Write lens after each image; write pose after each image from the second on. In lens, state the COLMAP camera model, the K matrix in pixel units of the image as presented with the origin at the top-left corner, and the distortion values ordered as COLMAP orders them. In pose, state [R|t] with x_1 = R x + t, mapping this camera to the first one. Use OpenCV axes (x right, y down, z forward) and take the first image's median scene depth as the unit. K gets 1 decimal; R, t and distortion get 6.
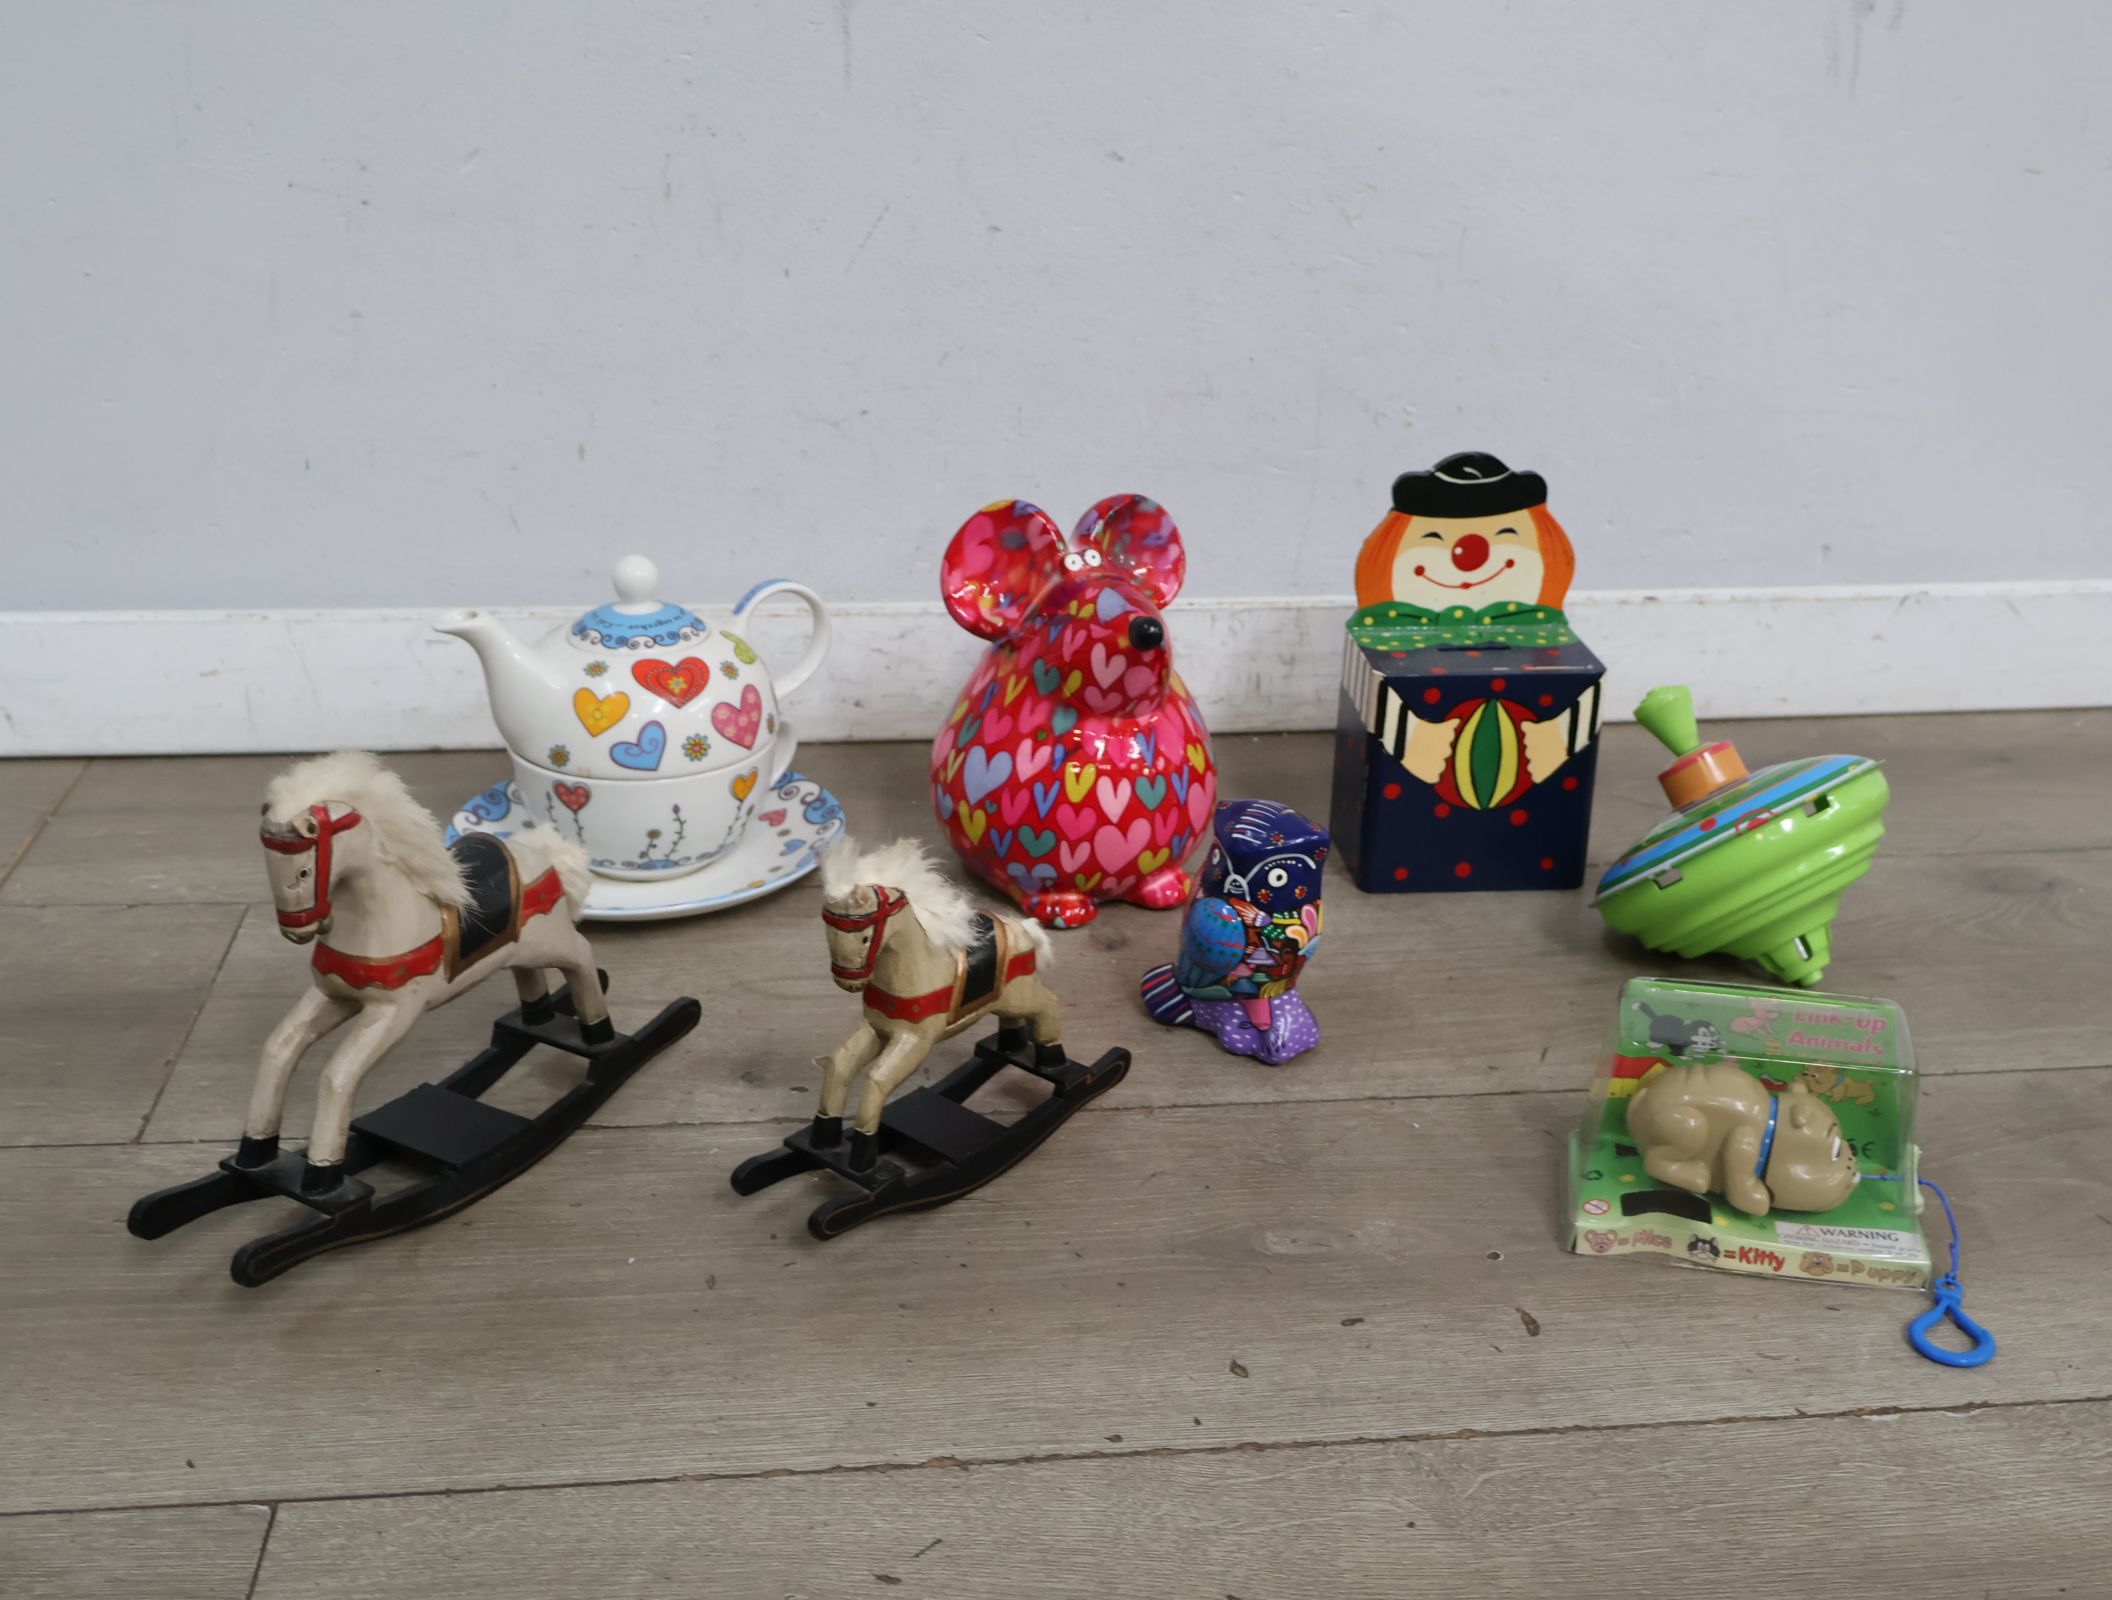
lens RADIAL K [[2420.7, 0, 1058.4], [0, 2420.7, 806.7], [0, 0, 1]] dist [0.008608, 0.000000]
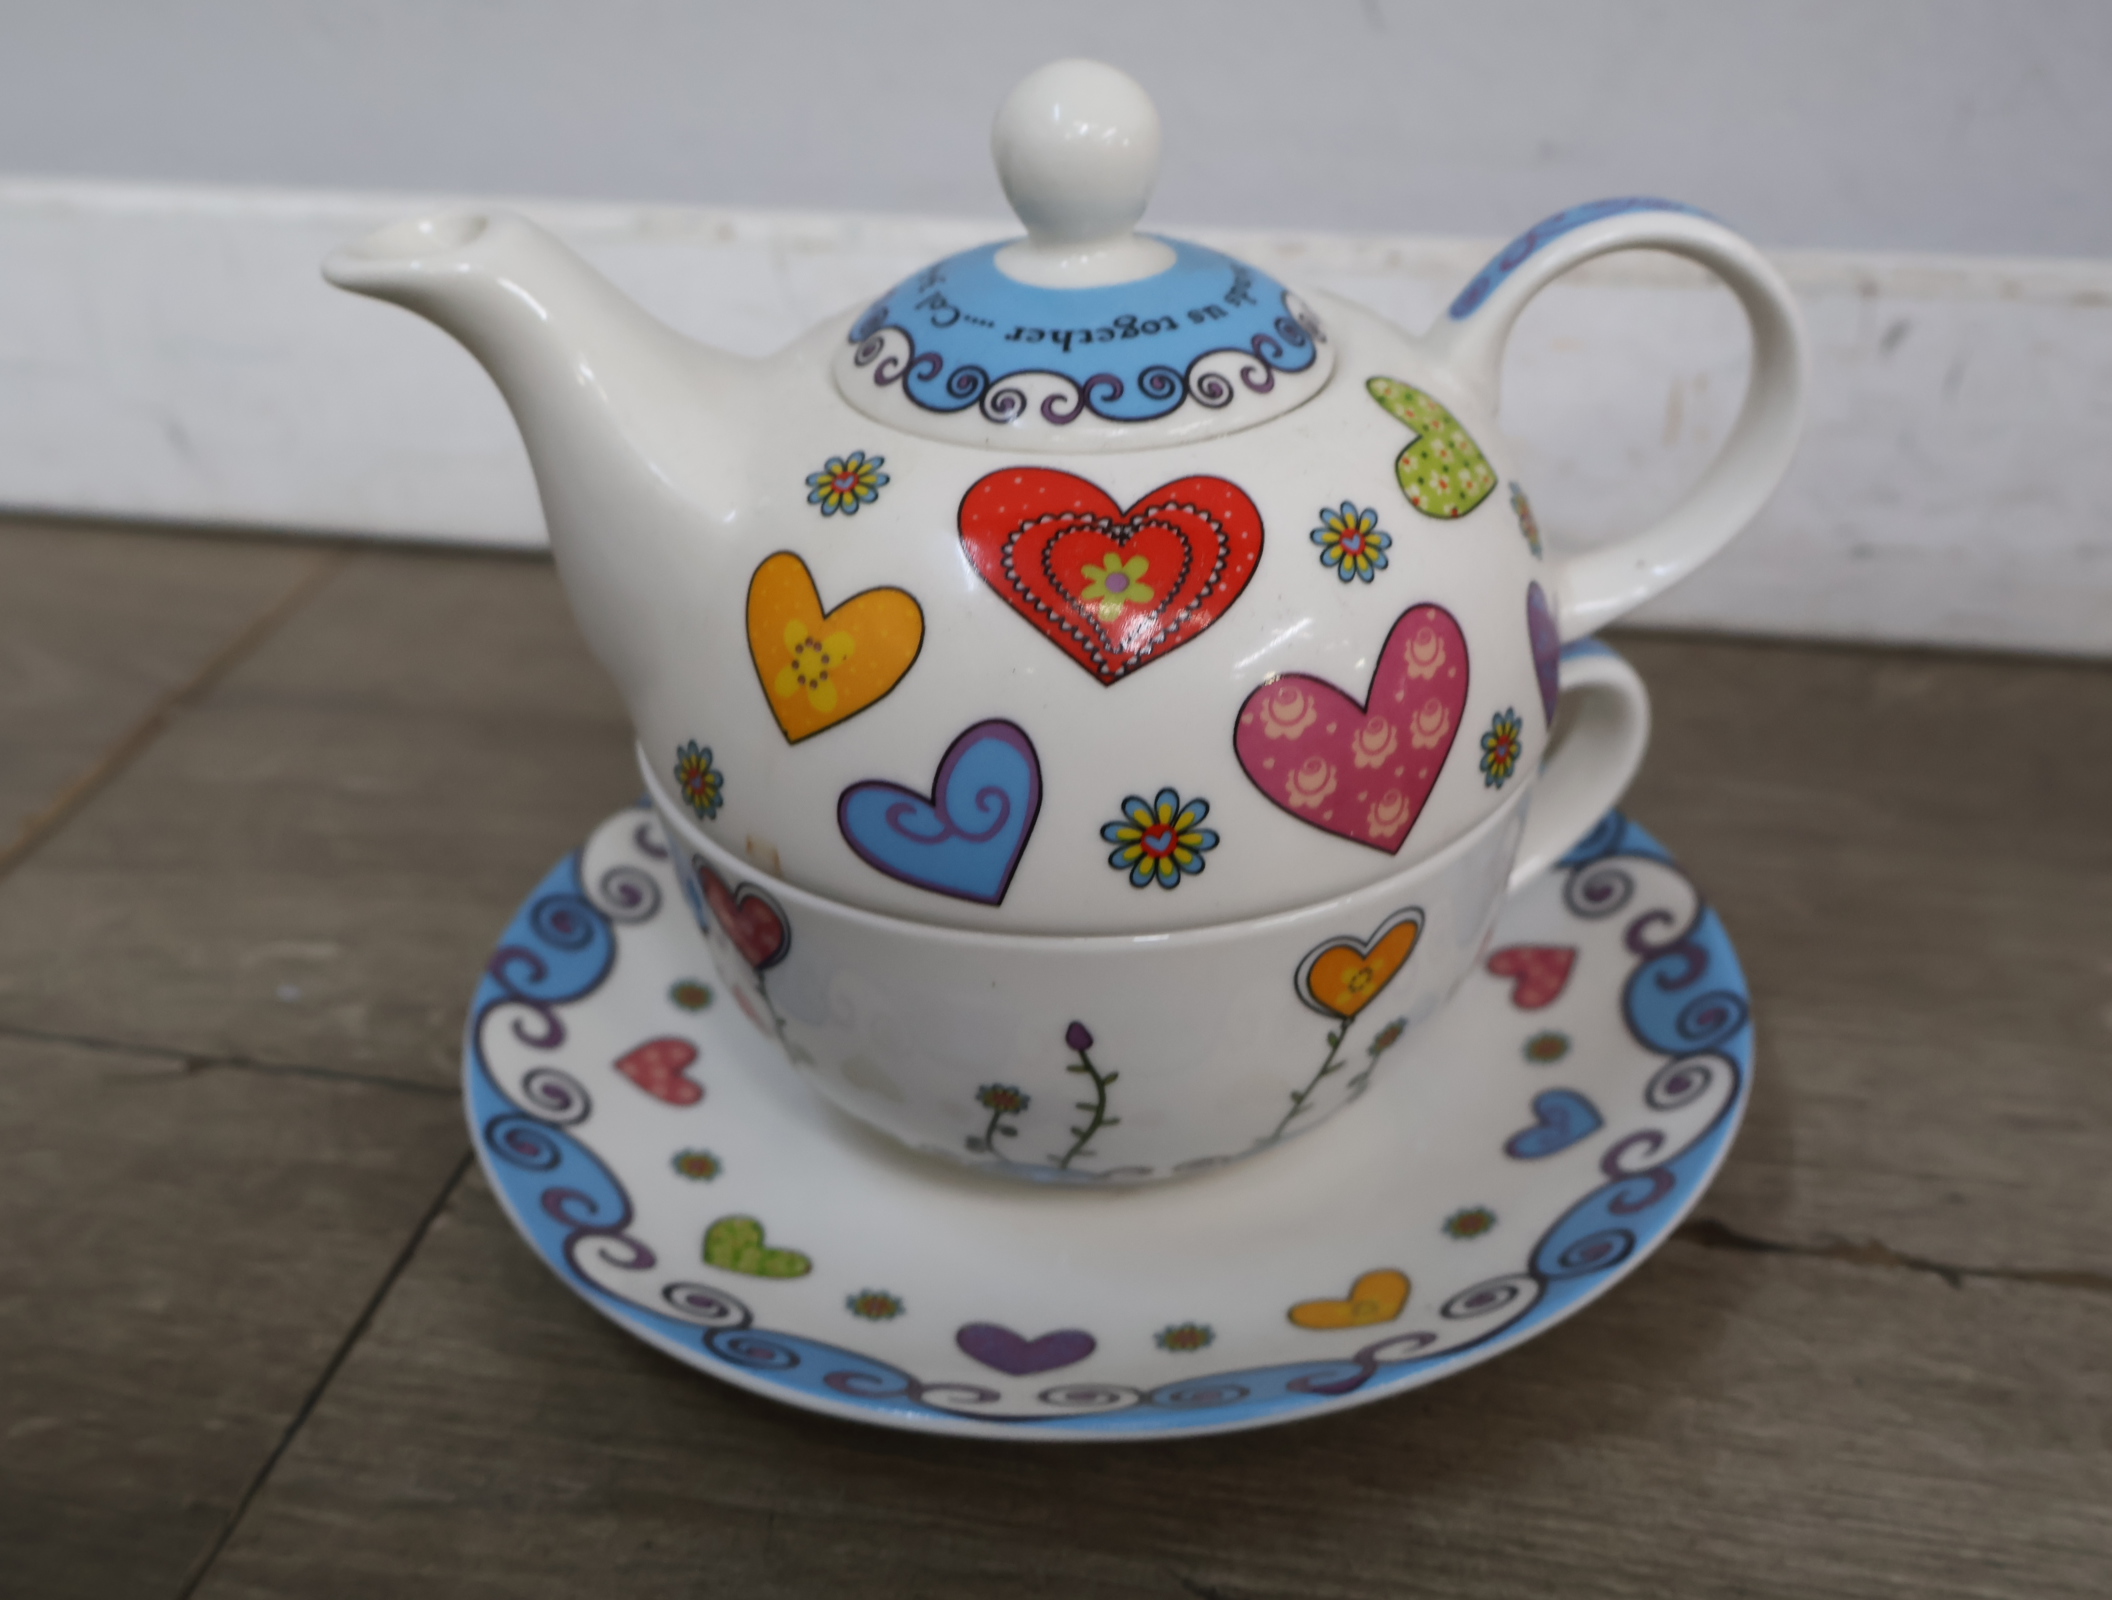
lens RADIAL K [[2420.7, 0, 1068.7], [0, 2420.7, 795.7], [0, 0, 1]] dist [0.008608, 0.000000]
pose [[0.904725, 0.177518, -0.387246, -0.059676], [-0.119550, 0.978311, 0.169163, -0.070797], [0.408876, -0.106751, 0.906325, 0.762106]]
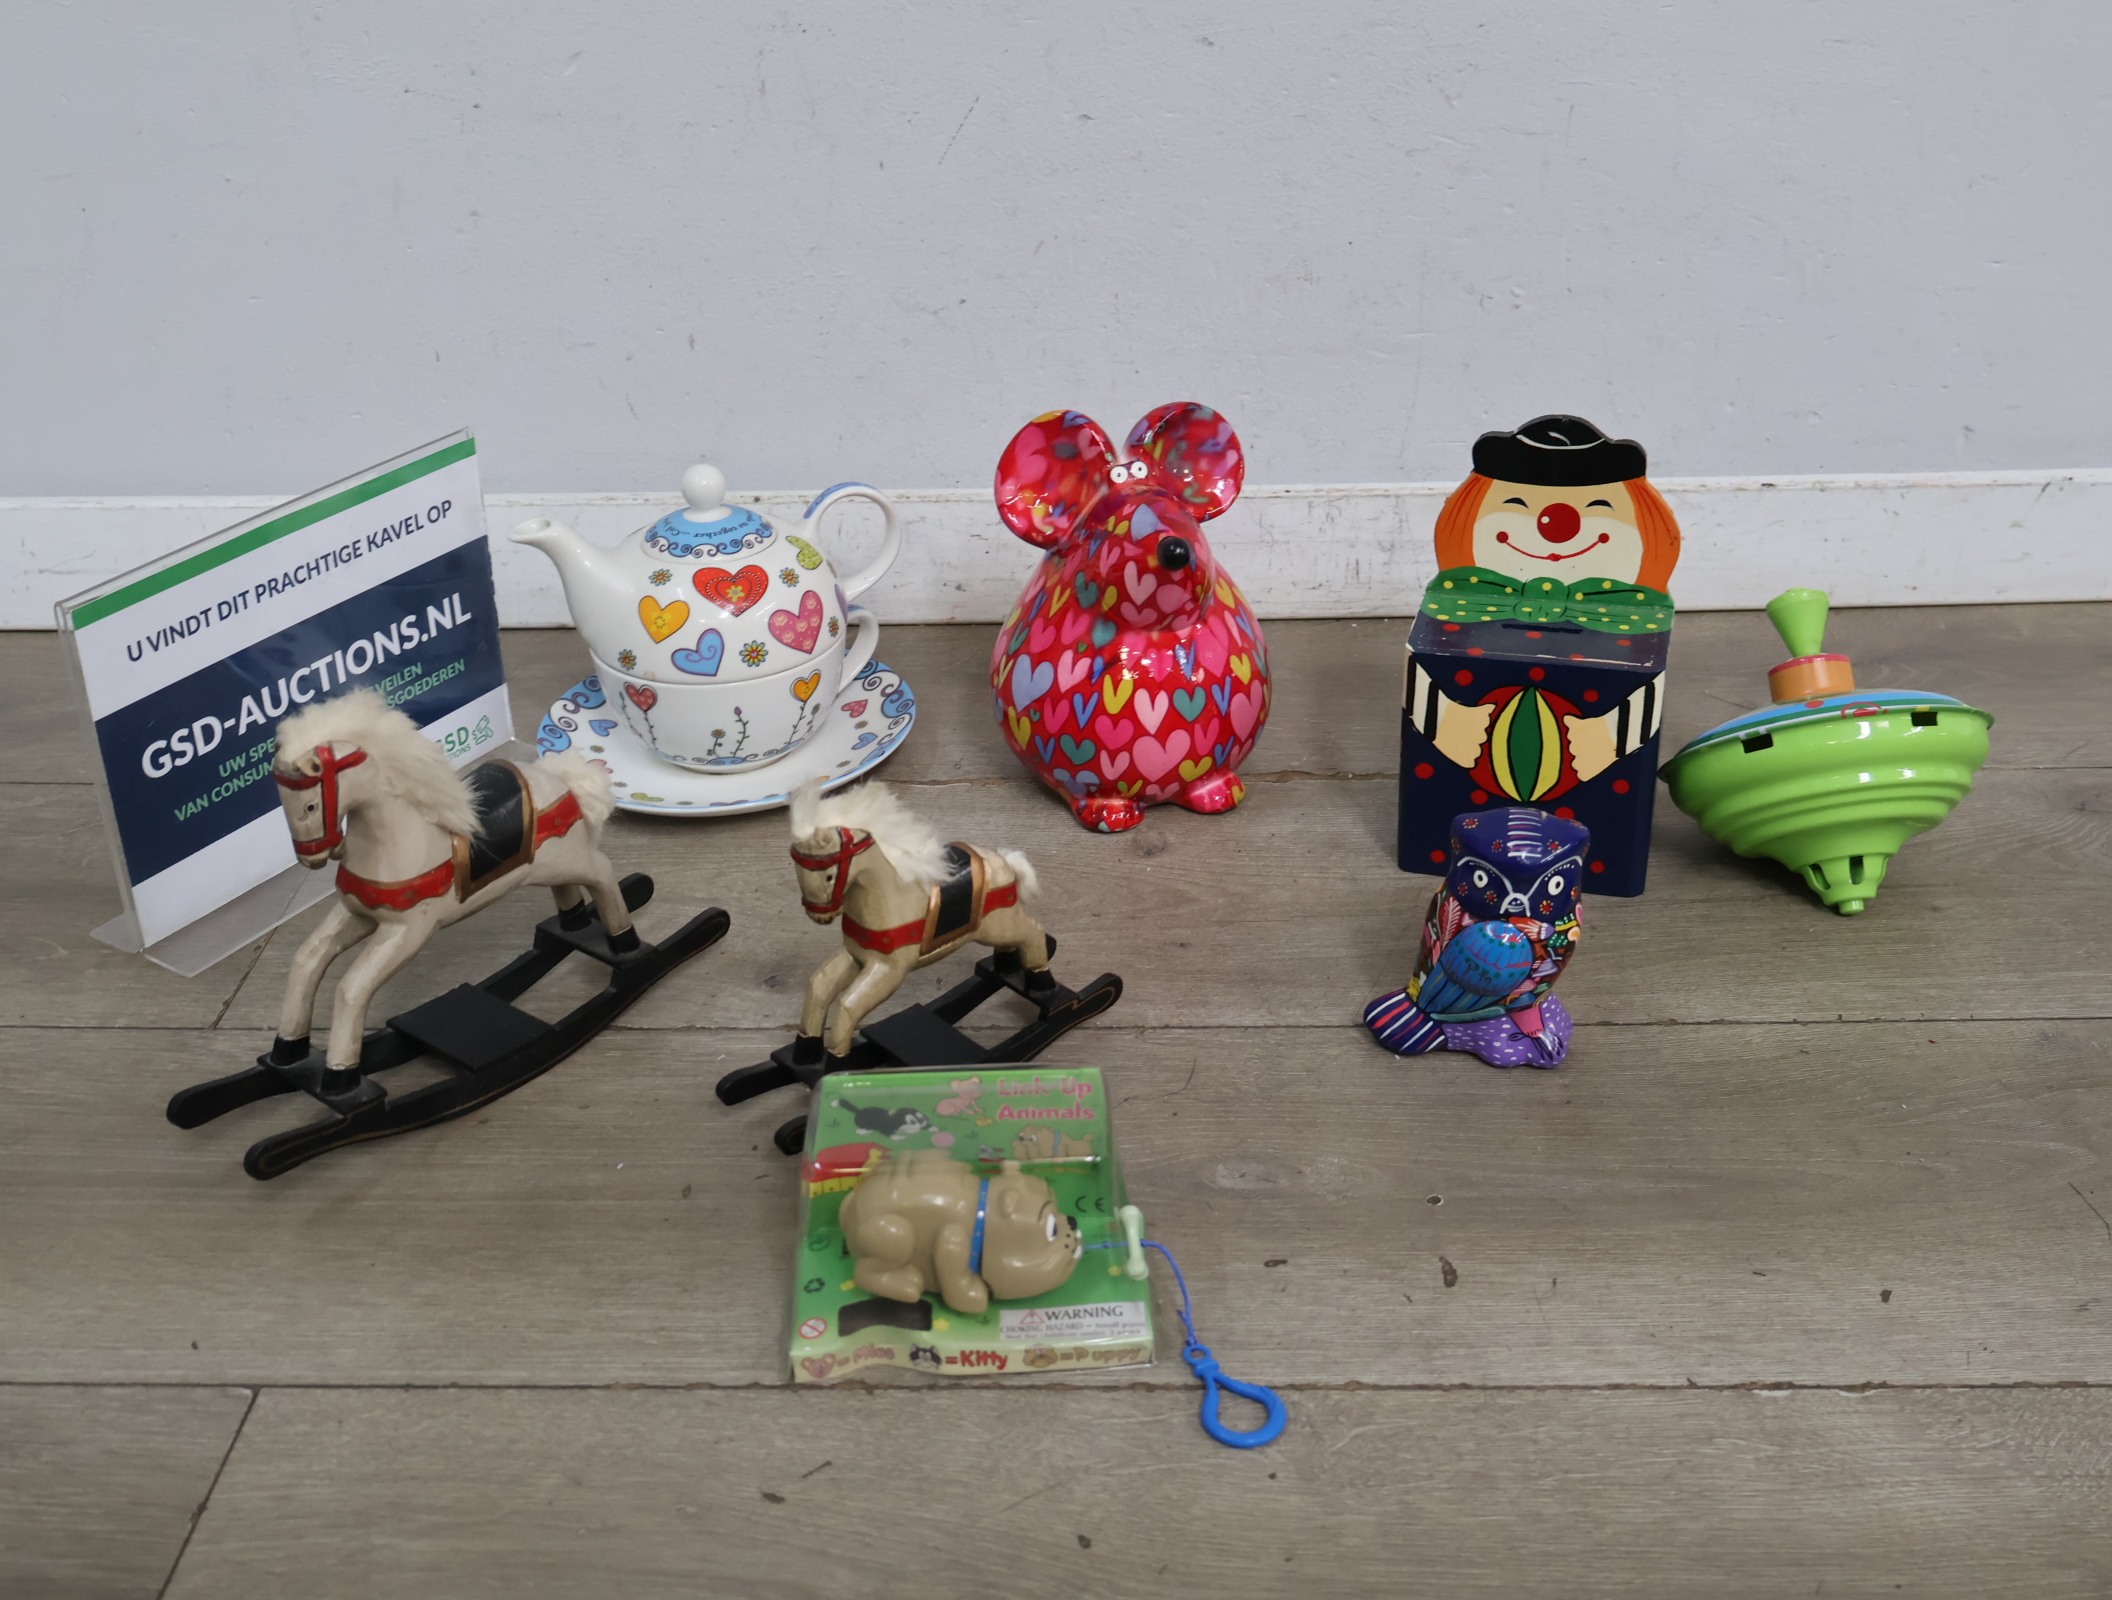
lens RADIAL K [[2420.7, 0, 1055.1], [0, 2420.7, 798.8], [0, 0, 1]] dist [0.008608, 0.000000]
pose [[0.988418, 0.025577, -0.149587, 0.136066], [-0.010837, 0.995074, 0.098539, -0.066165], [0.151370, -0.095777, 0.983826, -0.013114]]
